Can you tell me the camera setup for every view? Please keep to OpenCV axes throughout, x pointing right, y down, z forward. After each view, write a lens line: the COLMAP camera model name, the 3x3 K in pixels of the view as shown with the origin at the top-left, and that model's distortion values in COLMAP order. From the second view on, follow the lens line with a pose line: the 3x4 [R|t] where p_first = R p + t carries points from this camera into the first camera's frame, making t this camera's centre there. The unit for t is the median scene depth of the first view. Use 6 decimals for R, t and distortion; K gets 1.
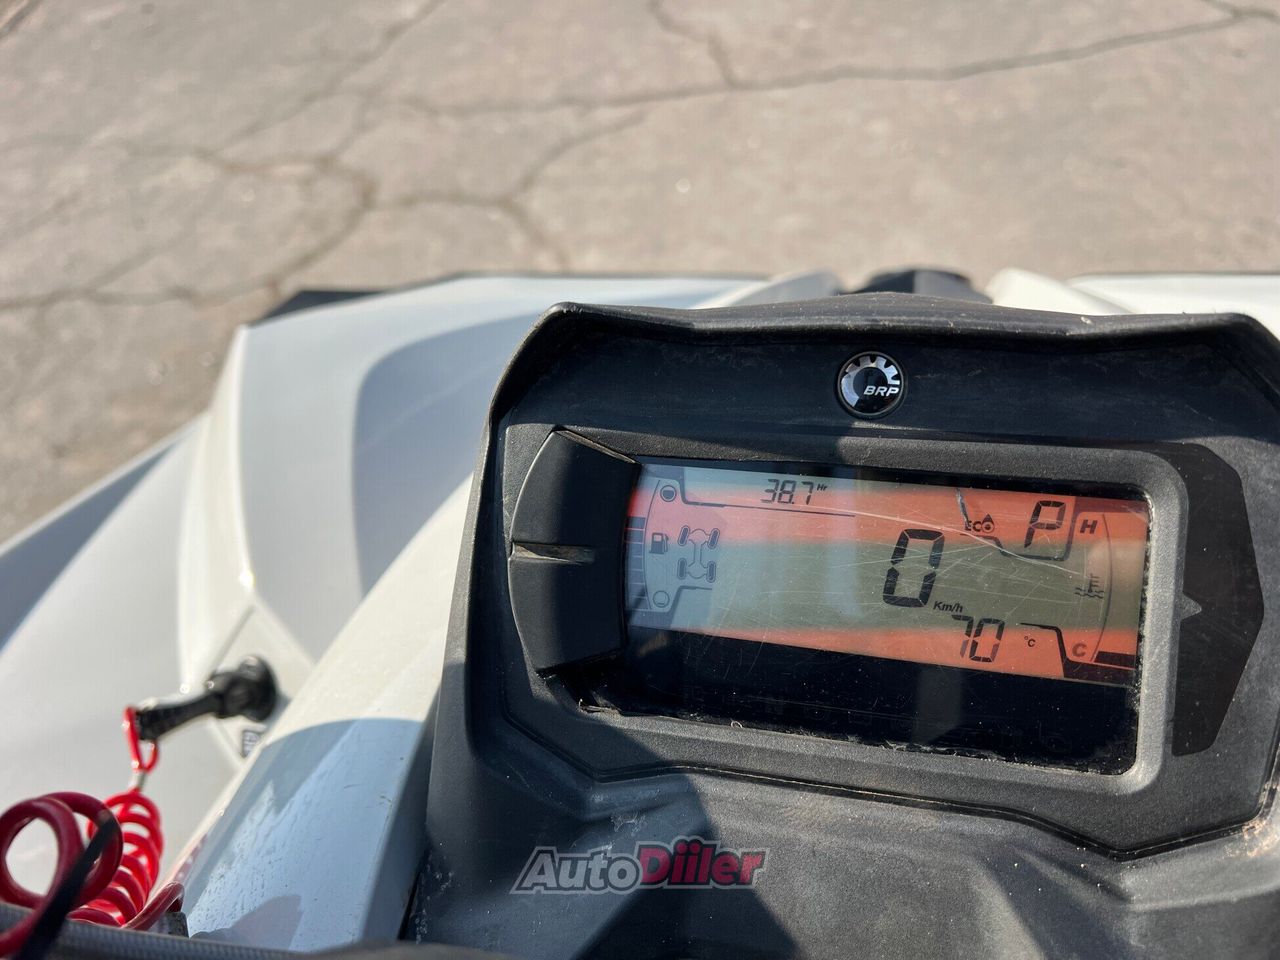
lens RADIAL K [[966.9, 0, 635.7], [0, 966.9, 482.4], [0, 0, 1]] dist [0.041097, -0.045581]
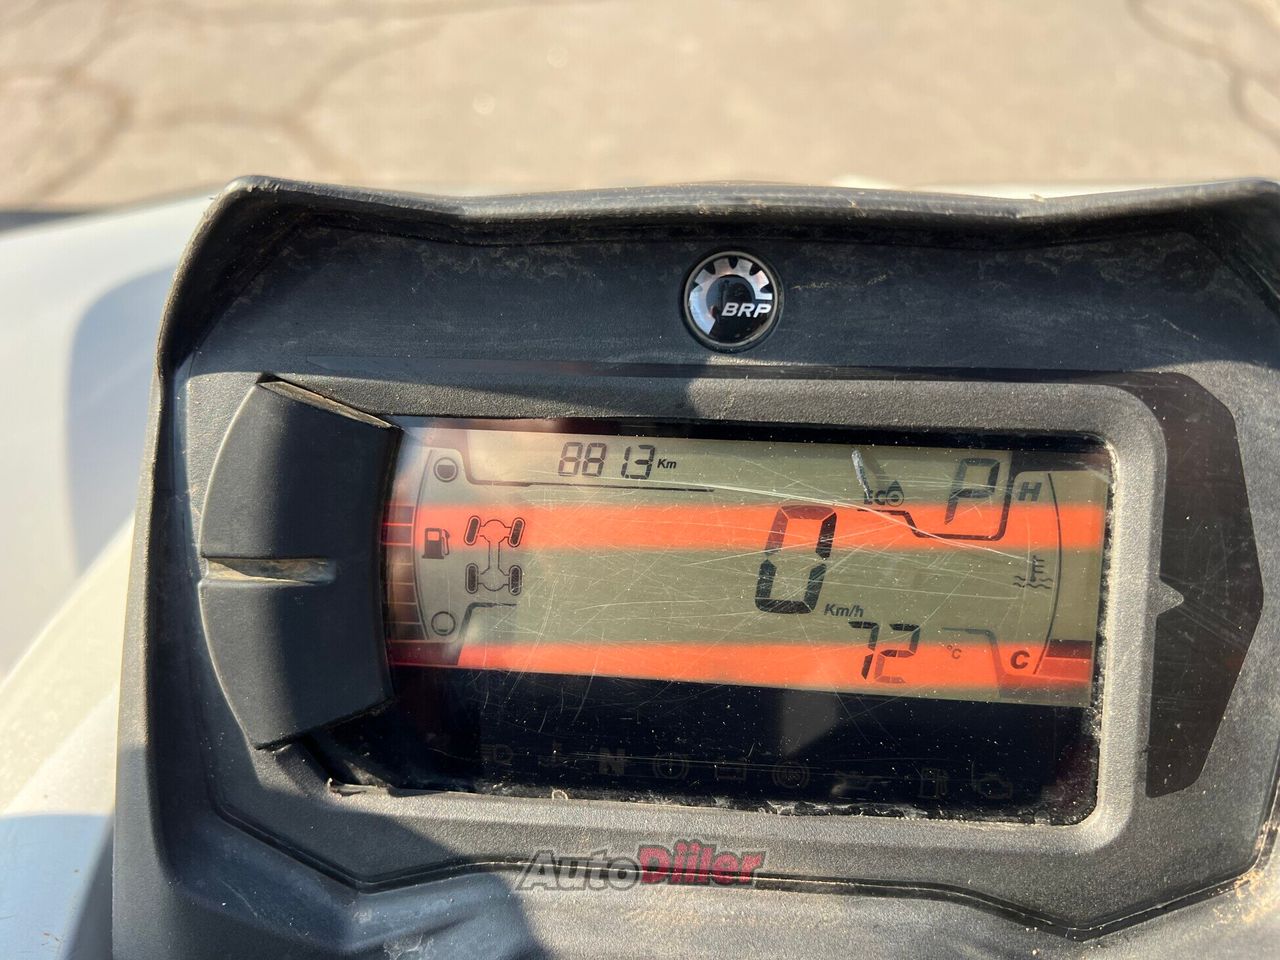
lens RADIAL K [[966.9, 0, 633.4], [0, 966.9, 482.0], [0, 0, 1]] dist [0.041097, -0.045581]
pose [[0.982831, -0.052518, 0.176874, 0.045154], [0.041307, 0.996932, 0.066480, -0.021122], [-0.179823, -0.058032, 0.981986, 0.324822]]
